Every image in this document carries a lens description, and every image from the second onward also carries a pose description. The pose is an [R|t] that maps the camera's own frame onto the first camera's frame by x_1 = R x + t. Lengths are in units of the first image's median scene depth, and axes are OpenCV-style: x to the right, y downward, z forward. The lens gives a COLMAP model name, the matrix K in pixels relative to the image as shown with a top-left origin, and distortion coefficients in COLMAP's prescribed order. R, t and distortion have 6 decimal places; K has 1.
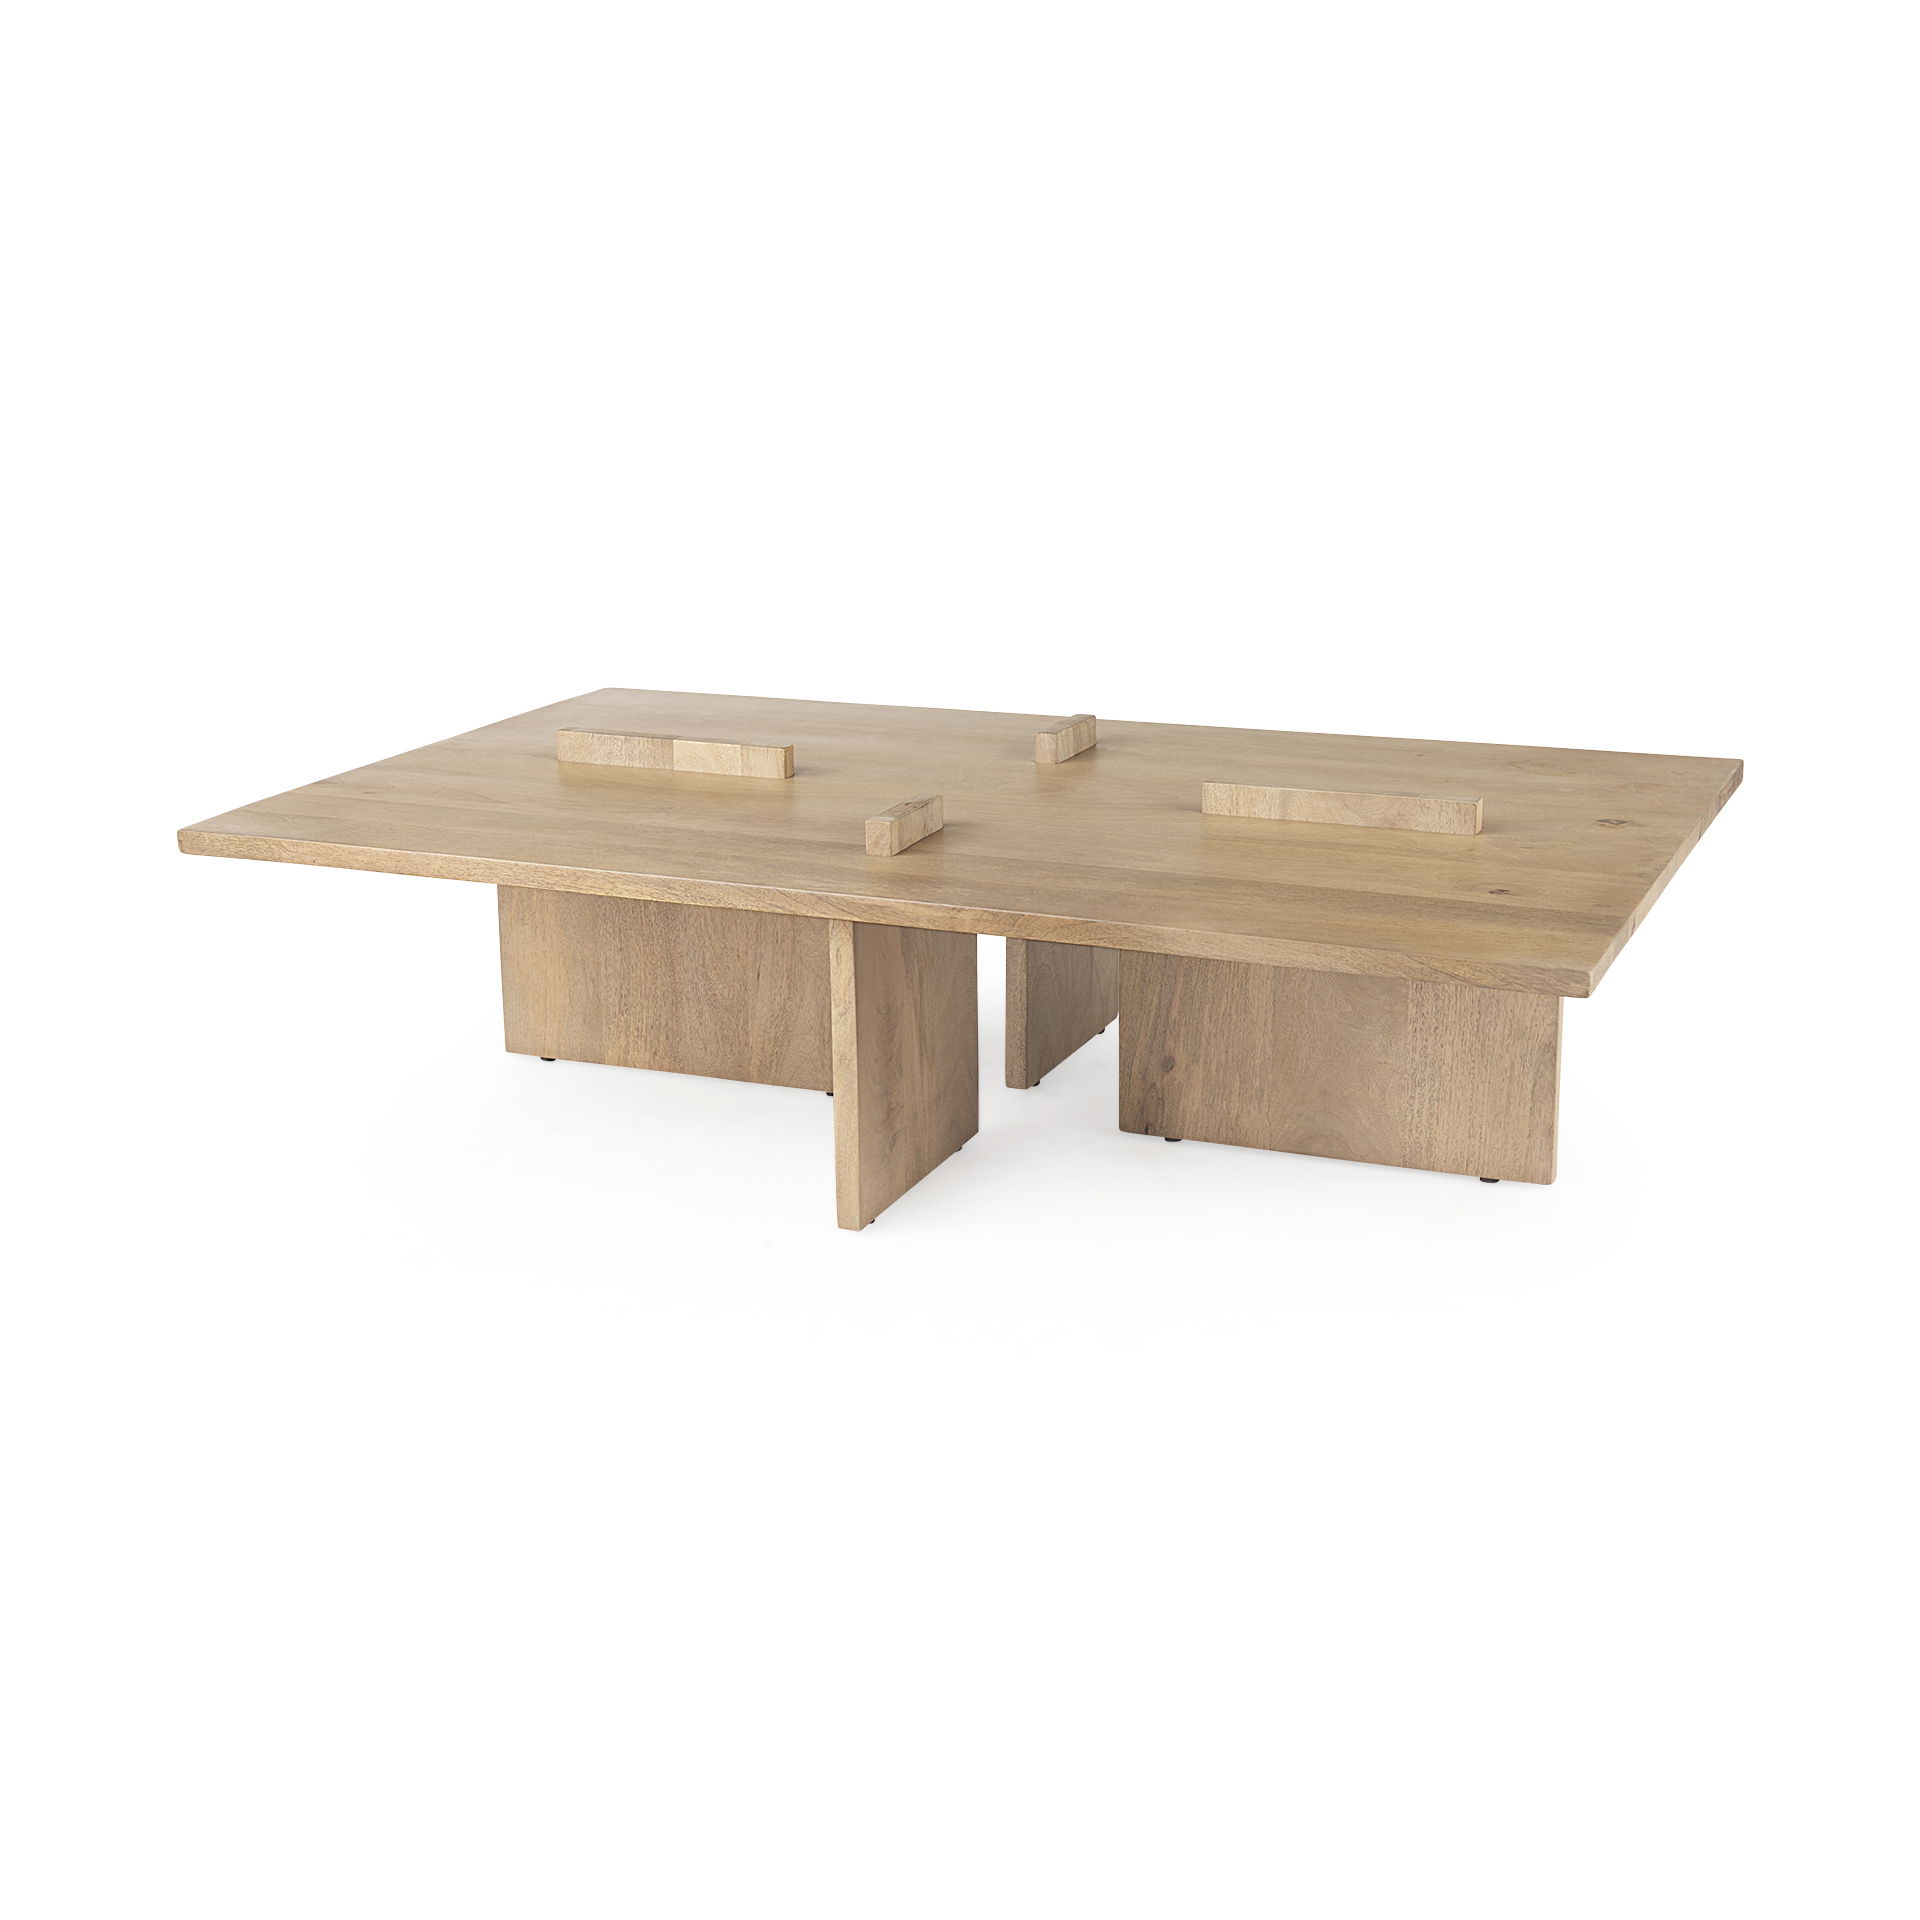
lens RADIAL K [[2927.1, 0, 960.0], [0, 2927.1, 960.0], [0, 0, 1]] dist [0.199869, -0.003192]
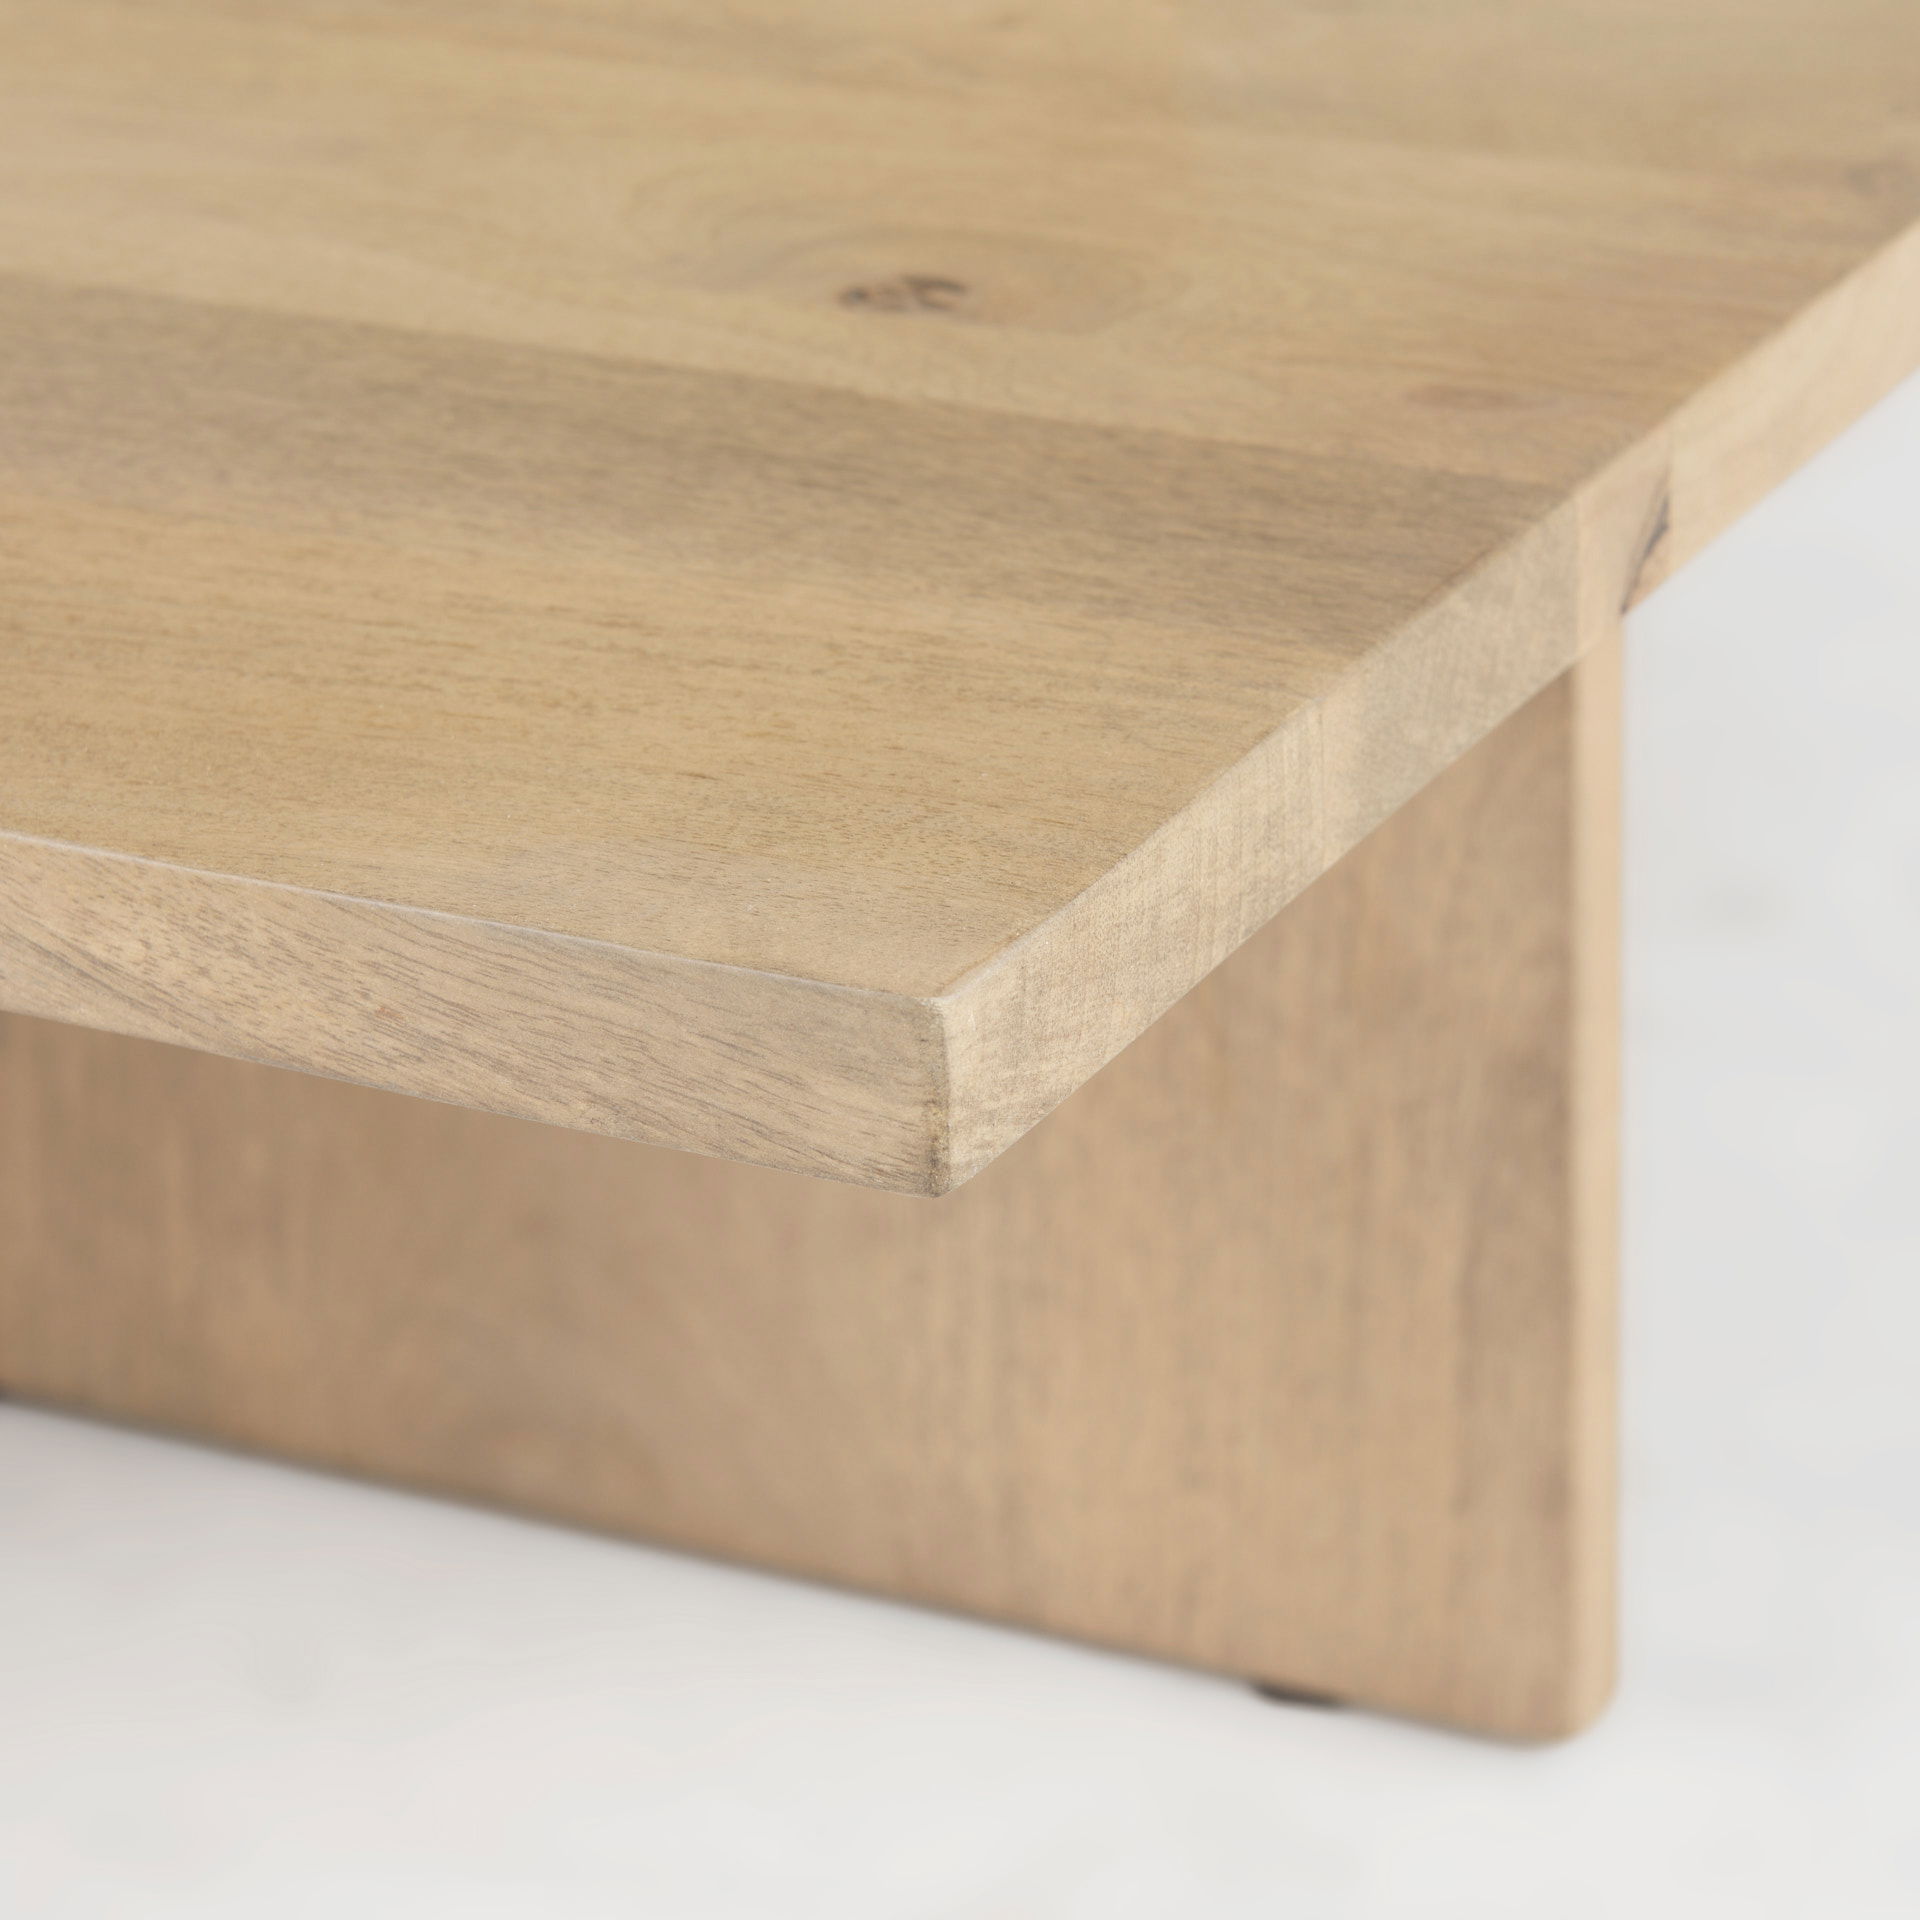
lens RADIAL K [[5767.1, 0, 960.0], [0, 5767.1, 960.0], [0, 0, 1]] dist [0.027750, 0.337649]
pose [[0.994260, 0.012425, -0.106263, 0.194877], [0.001364, 0.991681, 0.128716, -0.024365], [0.106978, -0.128122, 0.985972, 0.609013]]
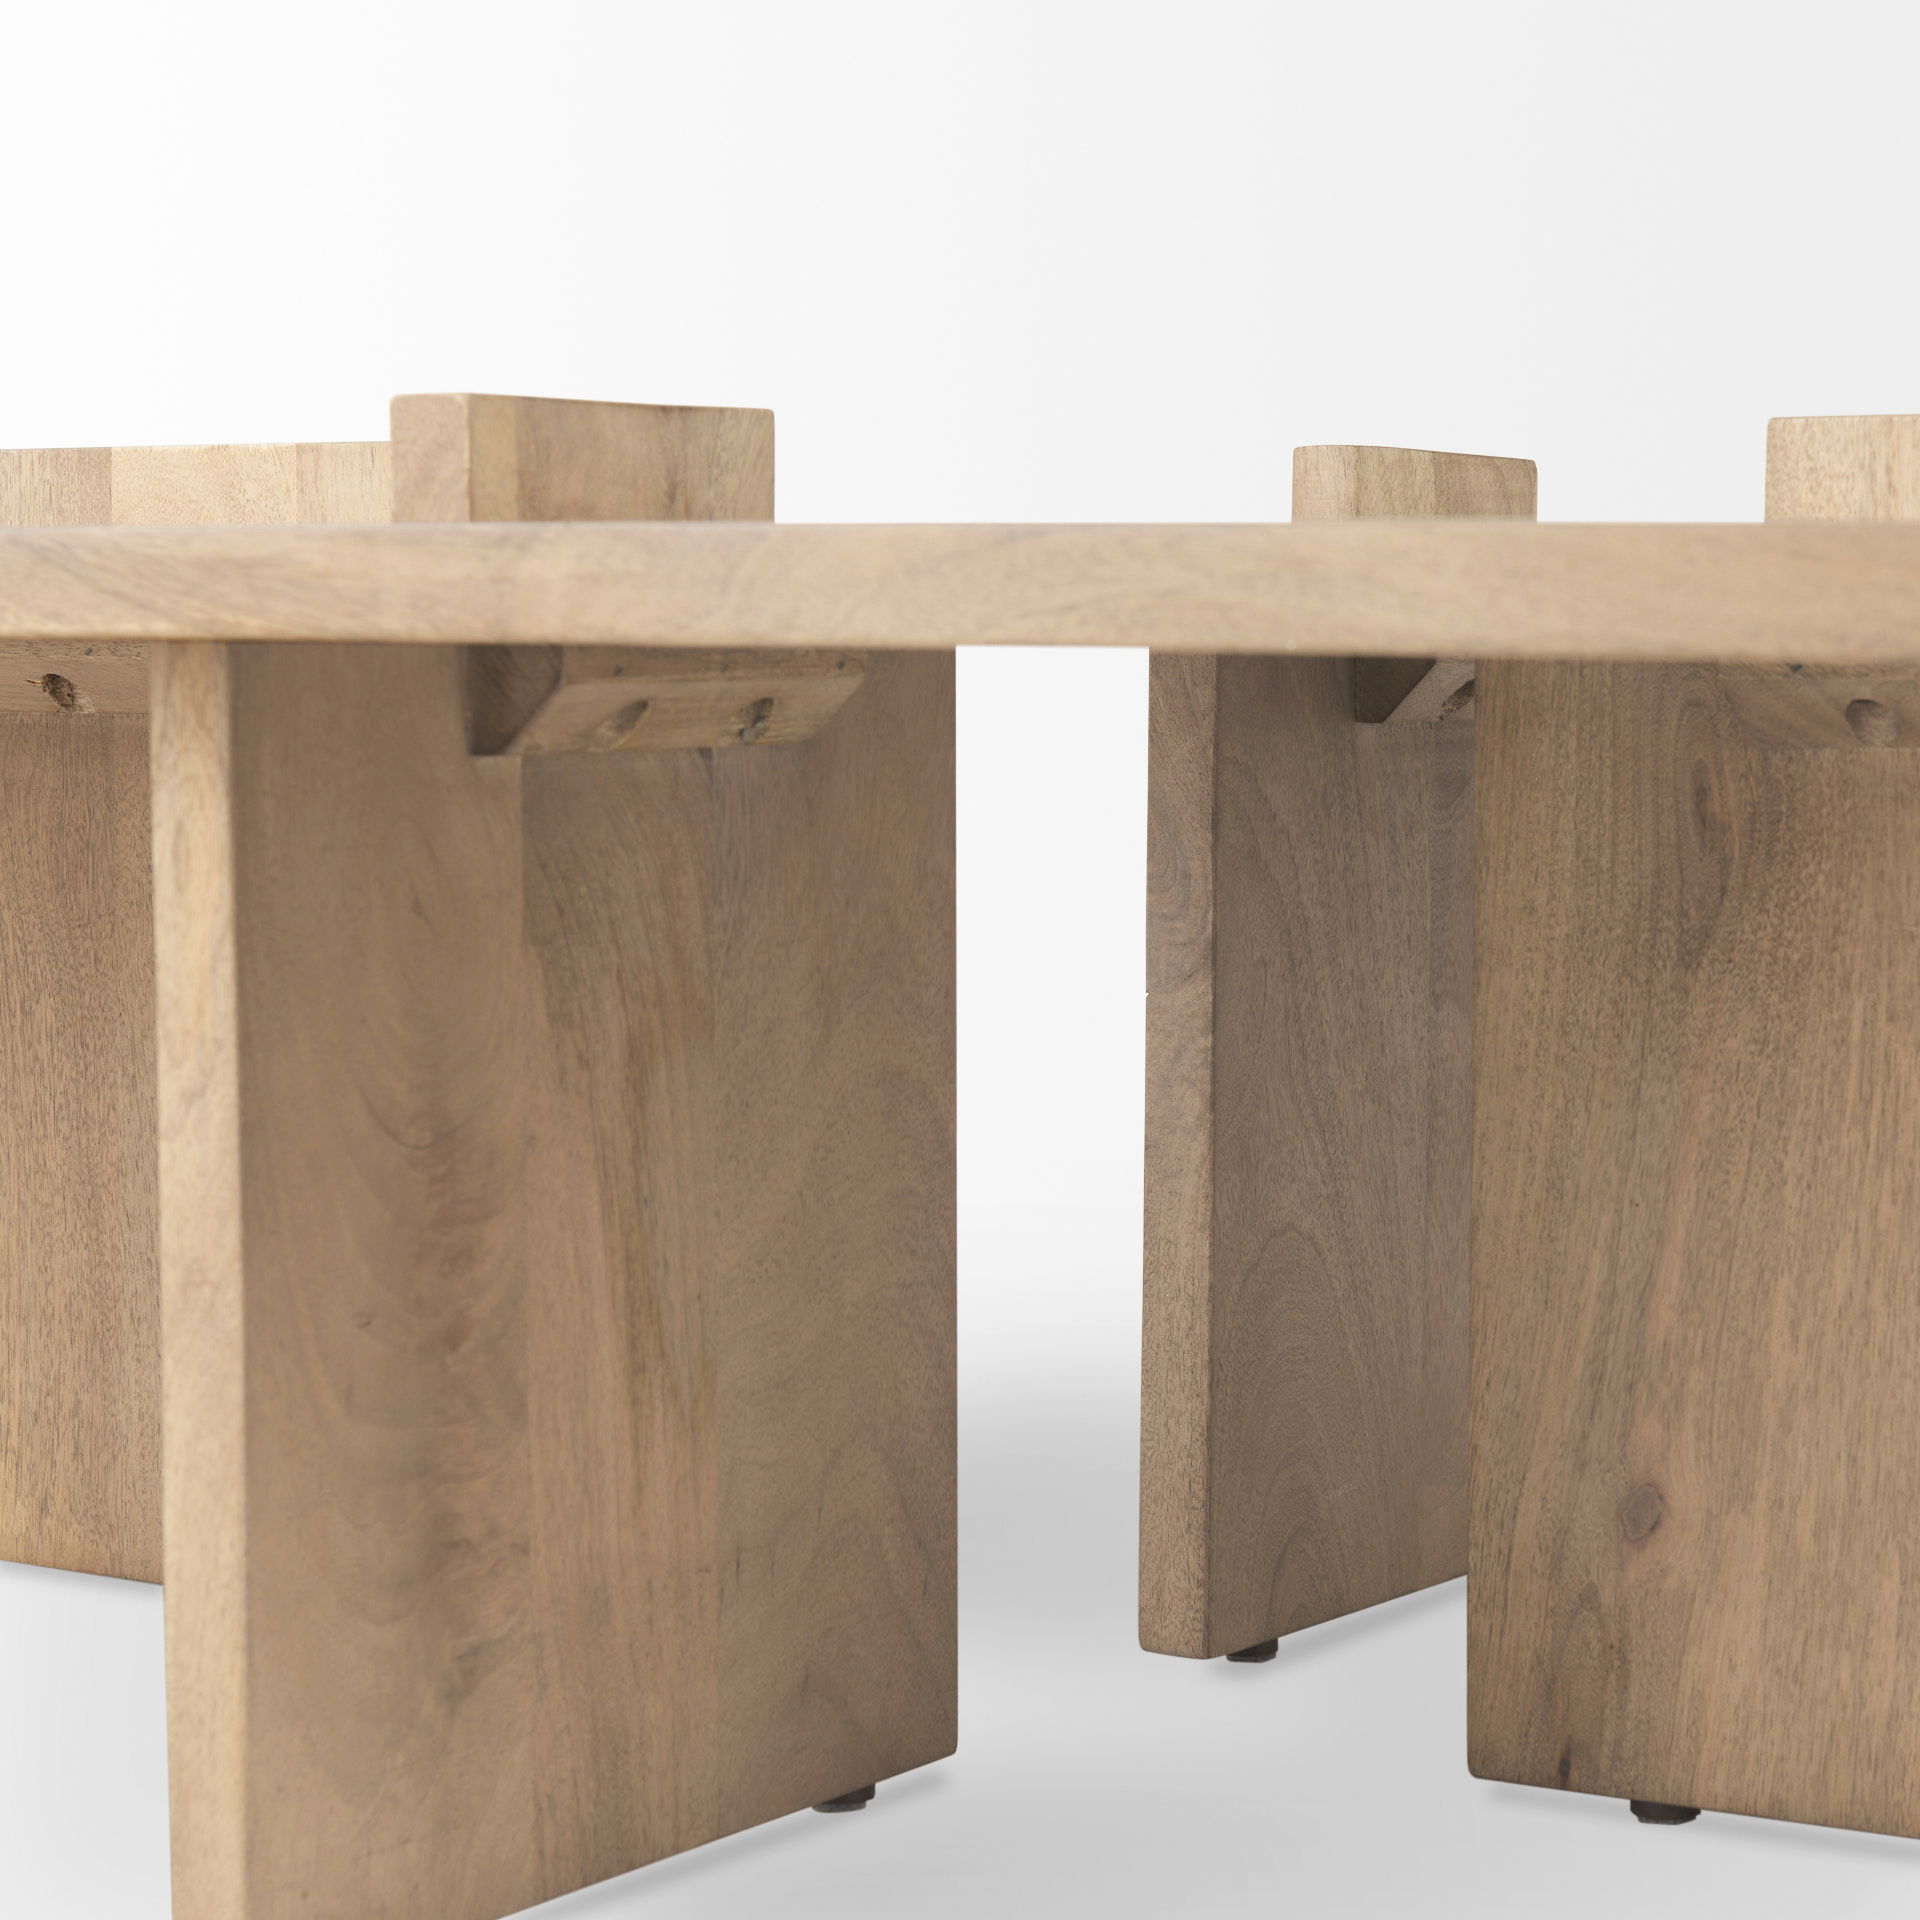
lens RADIAL K [[4995.8, 0, 1118.1], [0, 4995.8, 962.2], [0, 0, 1]] dist [-0.064006, 0.308519]
pose [[0.986866, 0.023067, -0.159888, 0.097021], [-0.055155, 0.978390, -0.199277, 0.080923], [0.151836, 0.205478, 0.966812, 0.553506]]
